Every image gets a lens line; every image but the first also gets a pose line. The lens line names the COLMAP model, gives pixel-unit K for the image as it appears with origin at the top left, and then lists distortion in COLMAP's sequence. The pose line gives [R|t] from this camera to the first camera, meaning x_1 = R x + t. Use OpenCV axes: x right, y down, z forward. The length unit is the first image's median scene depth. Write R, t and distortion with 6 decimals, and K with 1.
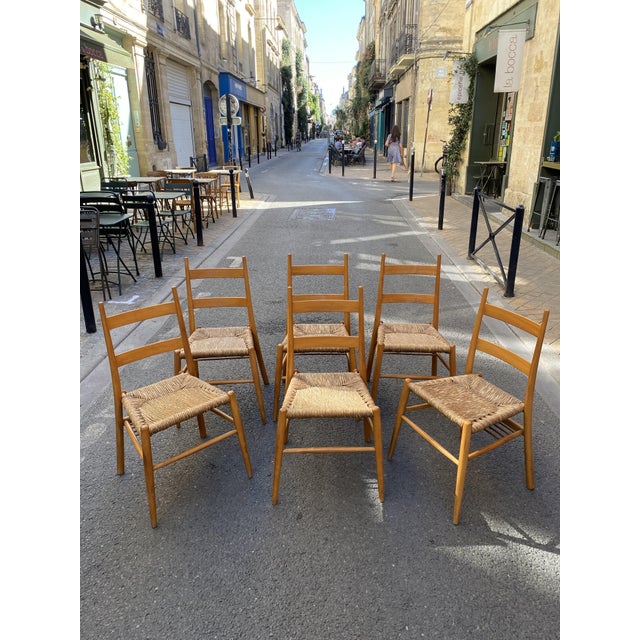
lens RADIAL K [[491.8, 0, 321.0], [0, 491.8, 314.4], [0, 0, 1]] dist [-0.001166, 0.001774]
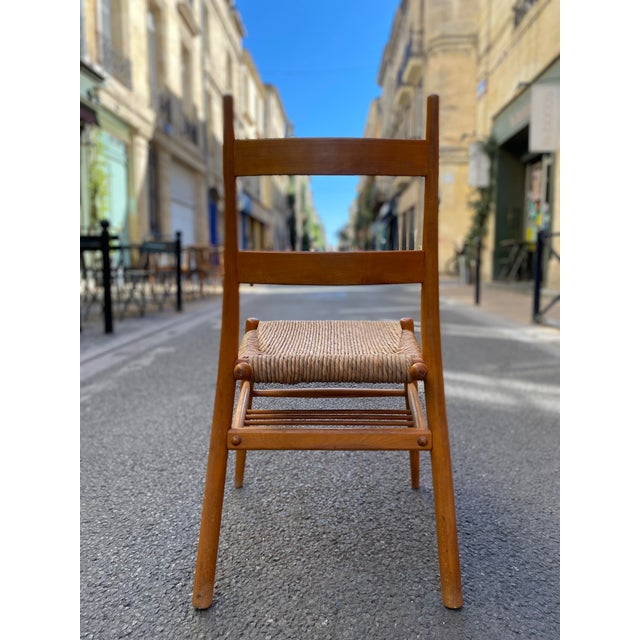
lens RADIAL K [[491.8, 0, 321.0], [0, 491.8, 314.4], [0, 0, 1]] dist [-0.001166, 0.001774]
pose [[0.999955, 0.009369, -0.001679, -0.010109], [-0.009493, 0.968938, -0.247121, 0.029756], [-0.000688, 0.247125, 0.968983, 0.133055]]
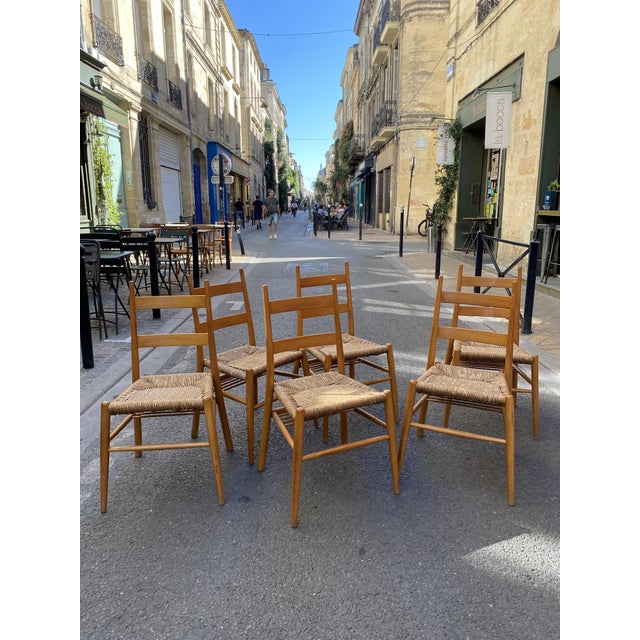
lens RADIAL K [[491.8, 0, 321.0], [0, 491.8, 314.4], [0, 0, 1]] dist [-0.001166, 0.001774]
pose [[0.998974, -0.003100, 0.045177, -0.024667], [0.009337, 0.990317, -0.138509, 0.021469], [-0.044311, 0.138789, 0.989330, 0.021362]]
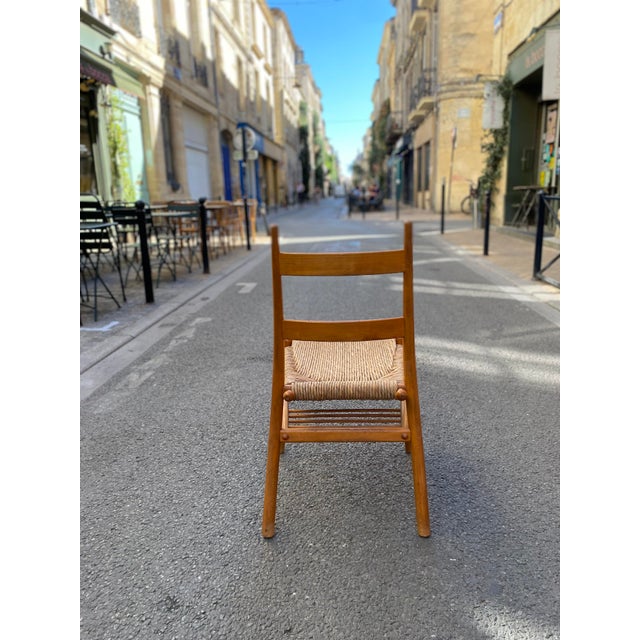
lens RADIAL K [[491.2, 0, 318.4], [0, 491.2, 310.7], [0, 0, 1]] dist [0.004631, 0.002442]
pose [[0.999123, -0.012191, -0.040063, -0.010029], [0.007229, 0.992537, -0.121731, 0.015601], [0.041248, 0.121335, 0.991754, 0.093971]]
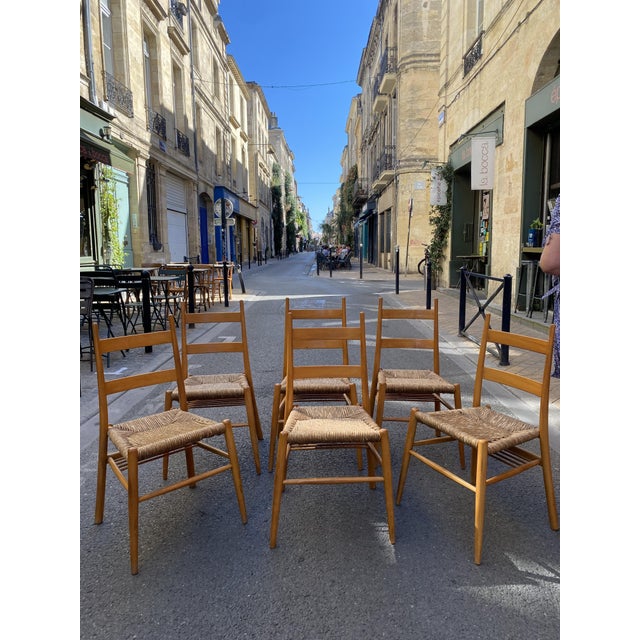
lens RADIAL K [[490.8, 0, 321.7], [0, 490.8, 314.2], [0, 0, 1]] dist [0.006989, -0.010592]
pose [[0.999612, -0.004924, 0.027405, -0.004882], [0.010800, 0.975747, -0.218634, 0.029058], [-0.025664, 0.218845, 0.975422, 0.007361]]
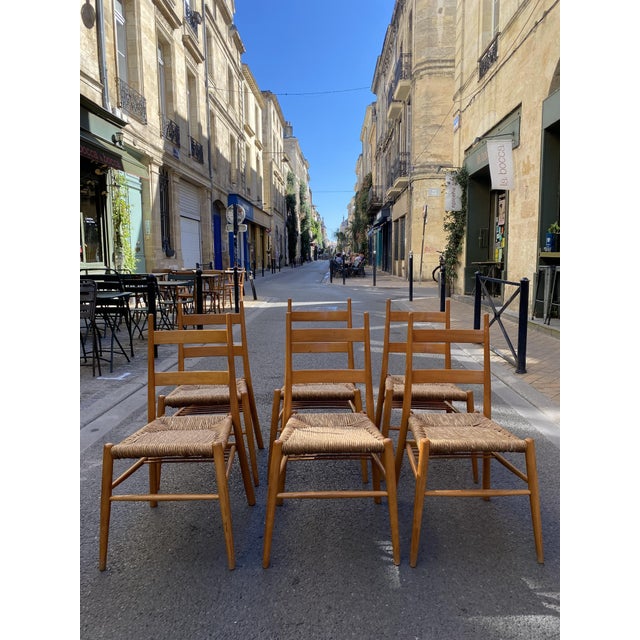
lens RADIAL K [[491.1, 0, 323.5], [0, 491.1, 316.3], [0, 0, 1]] dist [0.007137, -0.010903]
pose [[0.999999, -0.000631, 0.001285, 0.000030], [0.000912, 0.972712, -0.232012, 0.029264], [-0.001103, 0.232013, 0.972712, 0.019941]]
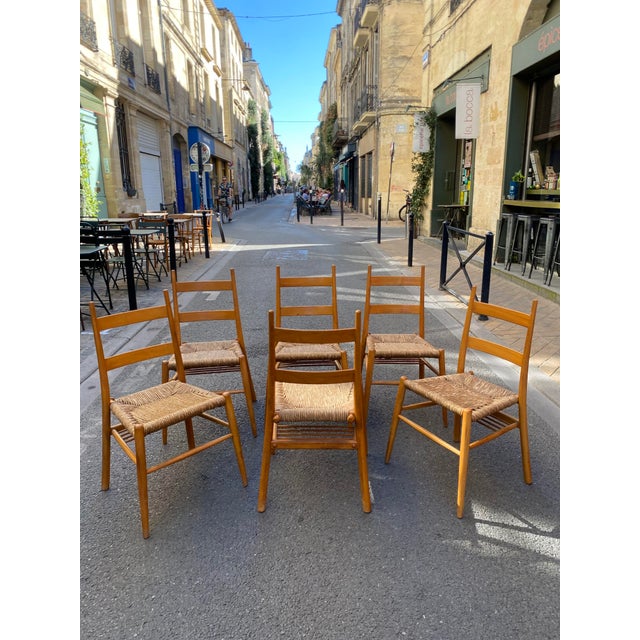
lens RADIAL K [[491.2, 0, 327.9], [0, 491.2, 314.7], [0, 0, 1]] dist [0.000030, 0.007635]
pose [[0.996535, -0.018537, 0.081087, -0.010237], [0.026864, 0.994335, -0.102841, 0.018932], [-0.078721, 0.104663, 0.991387, 0.000374]]
